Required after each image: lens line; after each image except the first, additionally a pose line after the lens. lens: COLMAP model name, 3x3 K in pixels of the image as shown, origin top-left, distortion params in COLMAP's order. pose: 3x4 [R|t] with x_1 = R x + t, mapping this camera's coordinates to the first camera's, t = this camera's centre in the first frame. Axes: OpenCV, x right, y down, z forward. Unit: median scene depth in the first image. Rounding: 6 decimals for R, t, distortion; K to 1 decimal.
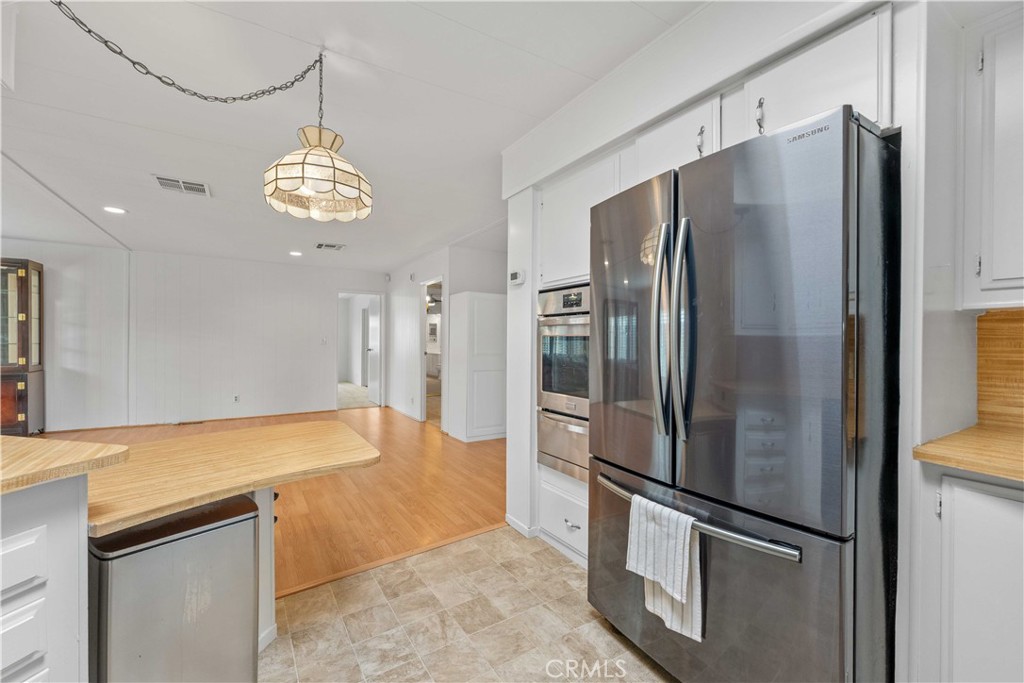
lens RADIAL K [[411.5, 0, 499.5], [0, 411.5, 341.8], [0, 0, 1]] dist [0.000724, -0.000033]
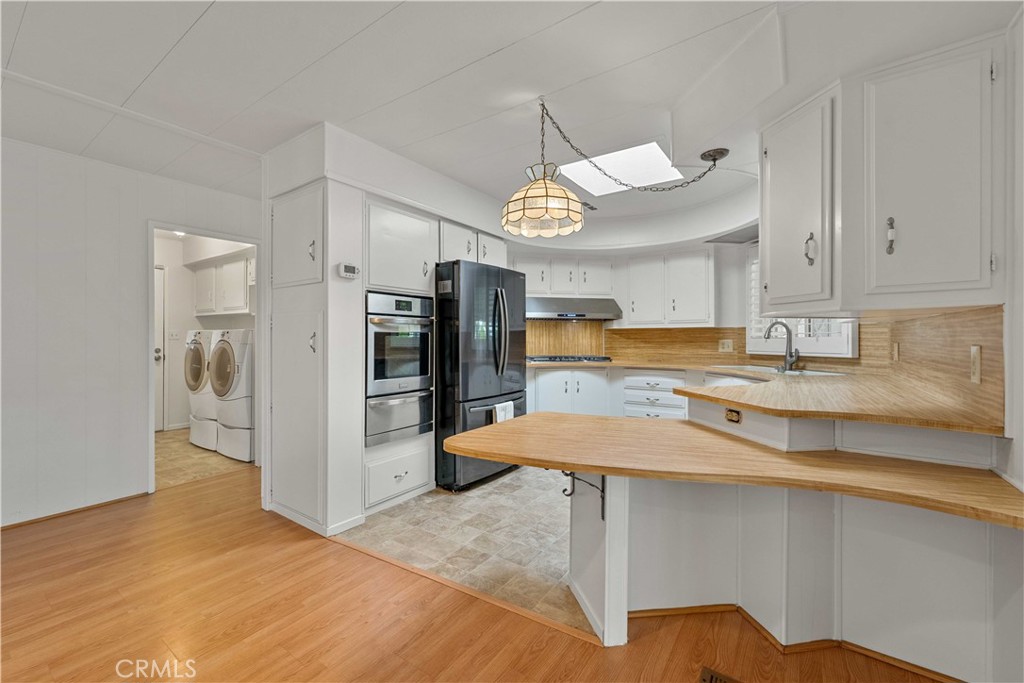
lens RADIAL K [[412.7, 0, 496.6], [0, 412.7, 337.8], [0, 0, 1]] dist [0.000121, -0.000129]
pose [[-0.377495, -0.004873, 0.925999, -1.192307], [-0.001352, 0.999988, 0.004711, -0.002791], [-0.926011, 0.000527, -0.377497, 1.249178]]
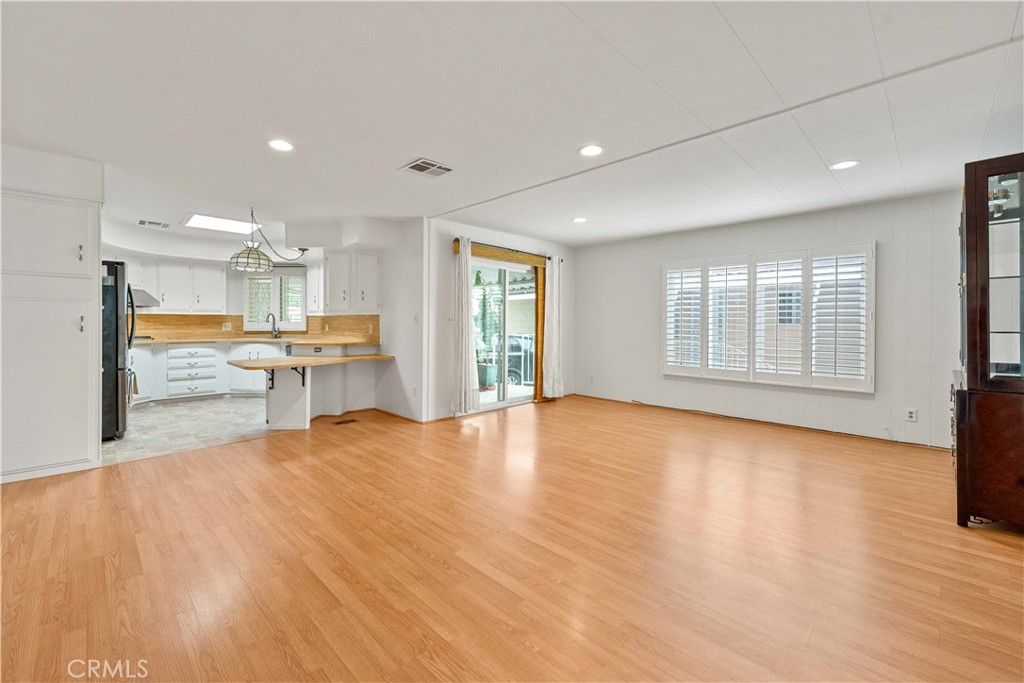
lens RADIAL K [[431.9, 0, 484.4], [0, 431.9, 322.3], [0, 0, 1]] dist [0.017327, -0.000066]
pose [[-0.981747, -0.009433, -0.189955, -1.063531], [-0.009374, 0.999955, -0.001208, -0.002649], [0.189958, 0.000595, -0.981792, 3.118904]]
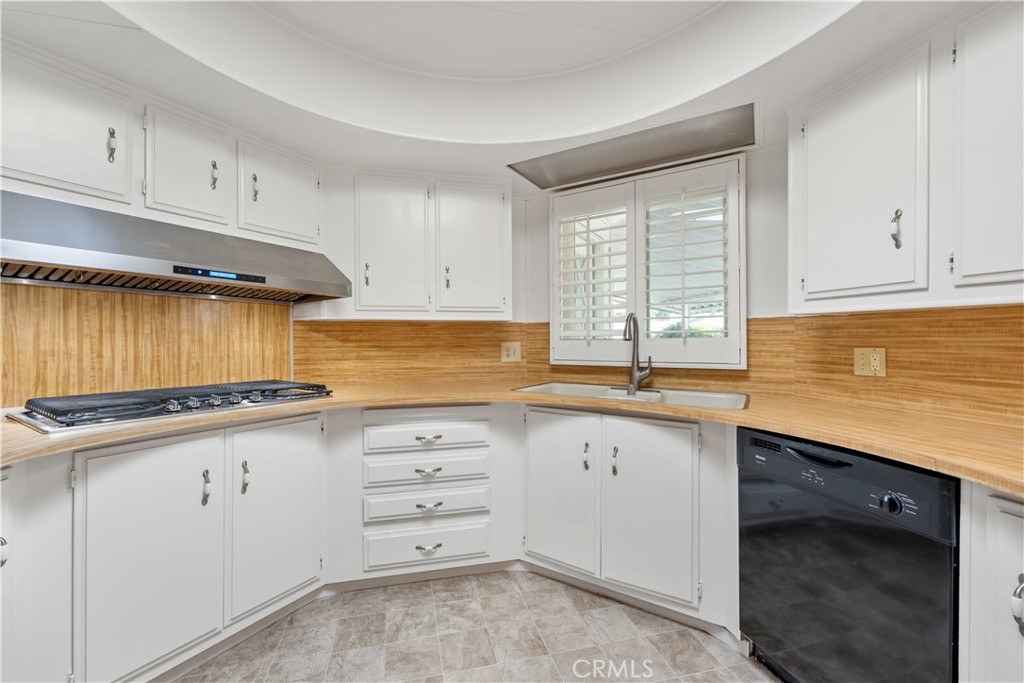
lens RADIAL K [[412.7, 0, 496.6], [0, 412.7, 337.8], [0, 0, 1]] dist [0.000121, -0.000129]
pose [[-0.944387, -0.004209, 0.328809, -0.122209], [-0.004659, 0.999989, -0.000583, 0.002067], [-0.328803, -0.002082, -0.944396, 0.652335]]
